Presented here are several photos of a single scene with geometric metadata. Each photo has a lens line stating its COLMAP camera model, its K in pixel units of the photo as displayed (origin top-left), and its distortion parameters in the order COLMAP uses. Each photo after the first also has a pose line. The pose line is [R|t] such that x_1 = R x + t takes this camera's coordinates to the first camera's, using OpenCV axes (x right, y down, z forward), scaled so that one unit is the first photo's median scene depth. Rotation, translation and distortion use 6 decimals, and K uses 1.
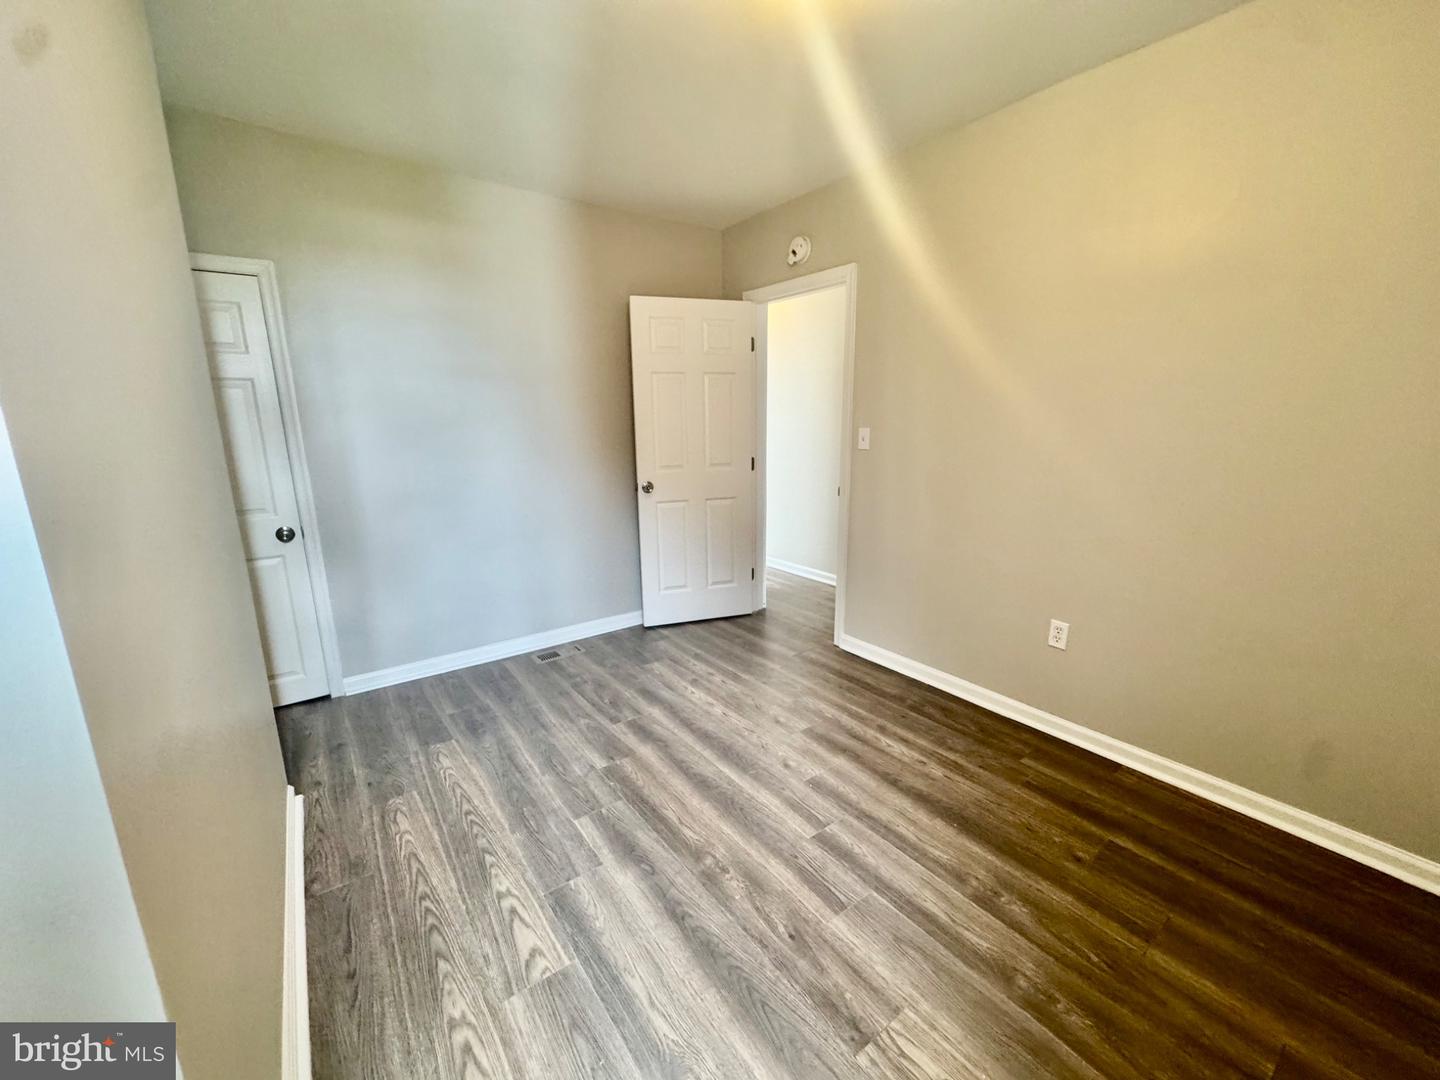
lens RADIAL K [[573.3, 0, 721.2], [0, 573.3, 532.4], [0, 0, 1]] dist [-0.002473, 0.000663]
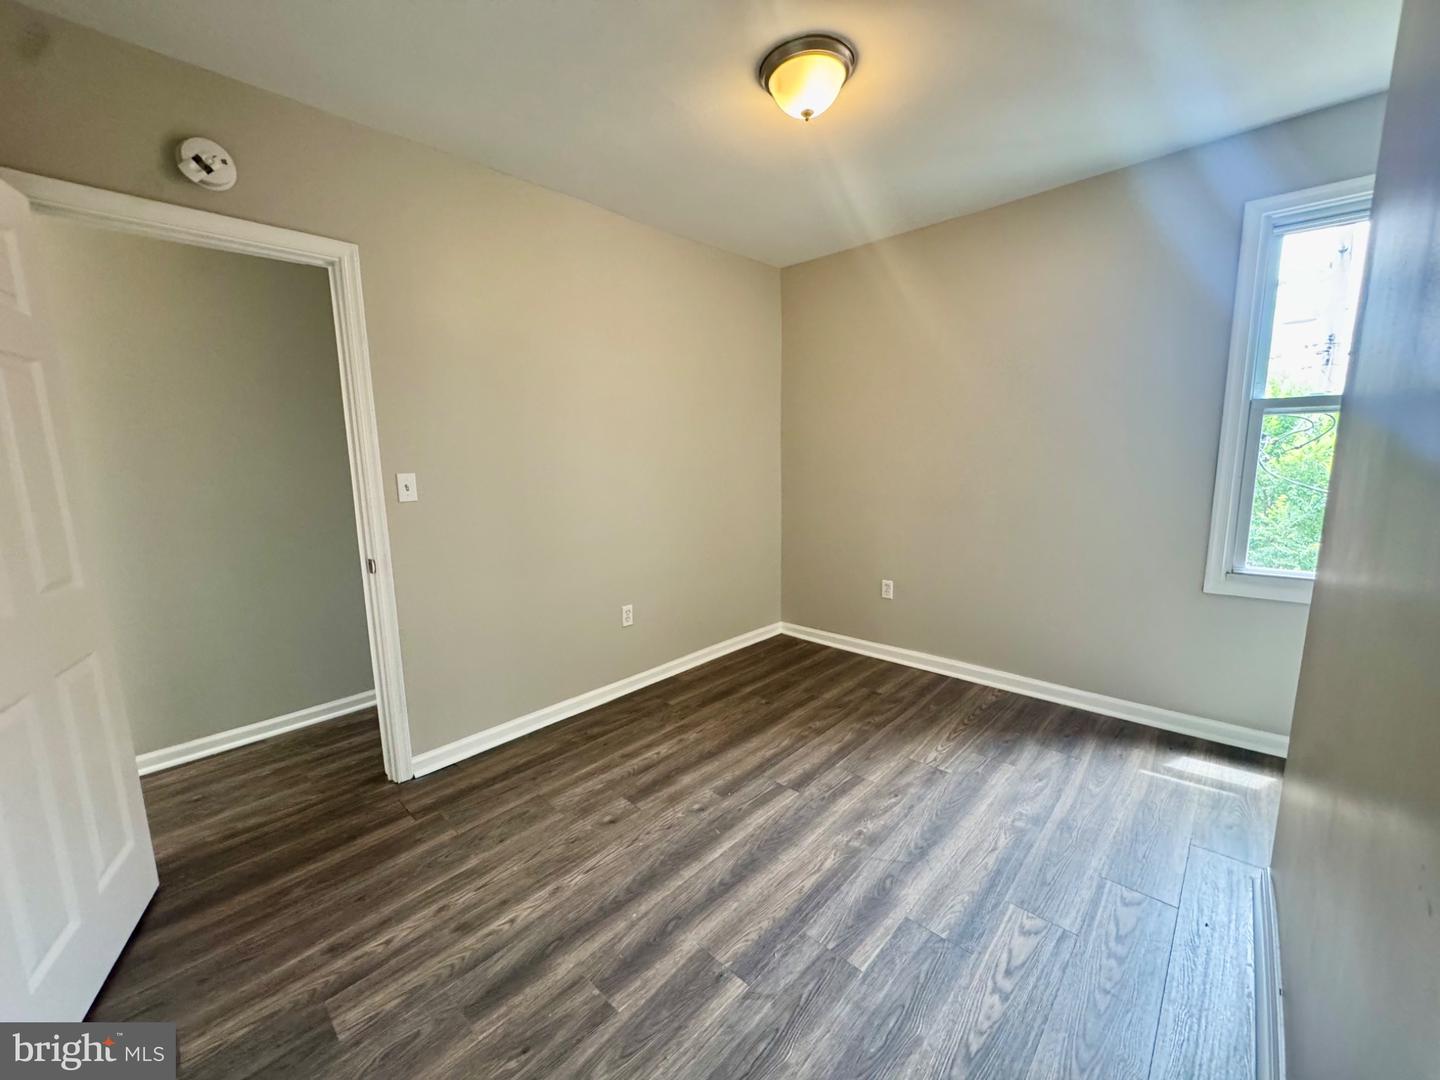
lens RADIAL K [[573.3, 0, 713.2], [0, 573.3, 532.1], [0, 0, 1]] dist [-0.002473, 0.000663]
pose [[-0.173308, -0.129543, 0.976311, -0.895967], [0.213444, 0.962811, 0.165641, -0.232151], [-0.961460, 0.237095, -0.139213, 1.162605]]
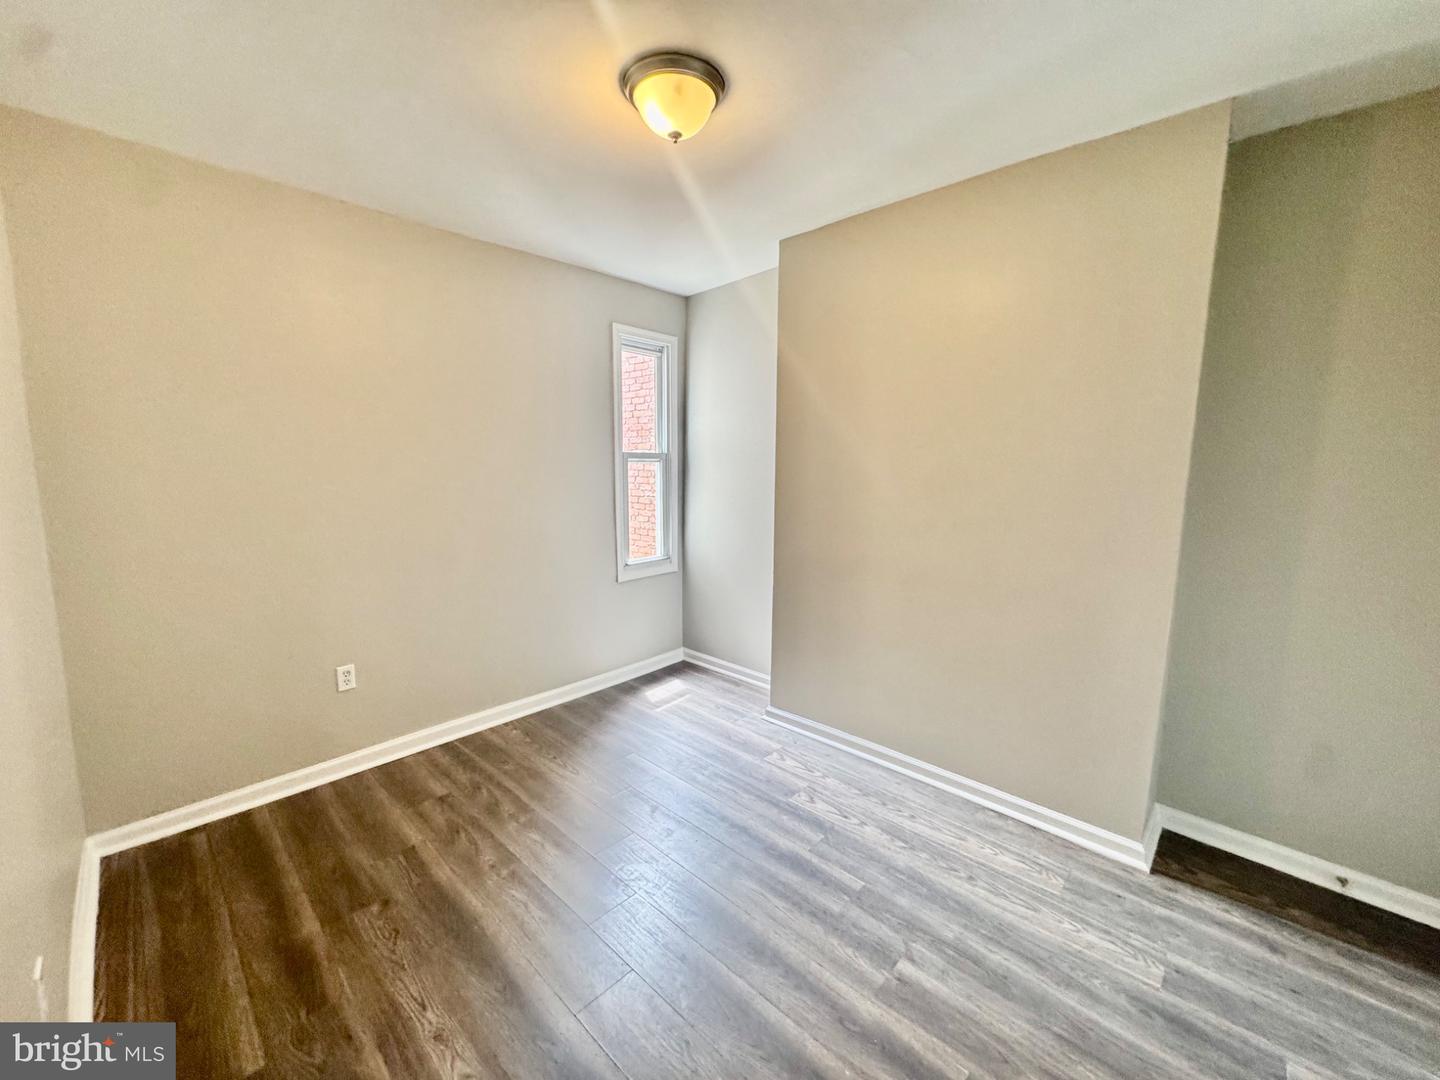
lens RADIAL K [[573.3, 0, 724.5], [0, 573.3, 530.0], [0, 0, 1]] dist [-0.002473, 0.000663]
pose [[-0.983706, 0.020681, -0.178589, 0.160096], [-0.035509, 0.951443, 0.305769, -0.400670], [0.176241, 0.307128, -0.935207, 1.721827]]
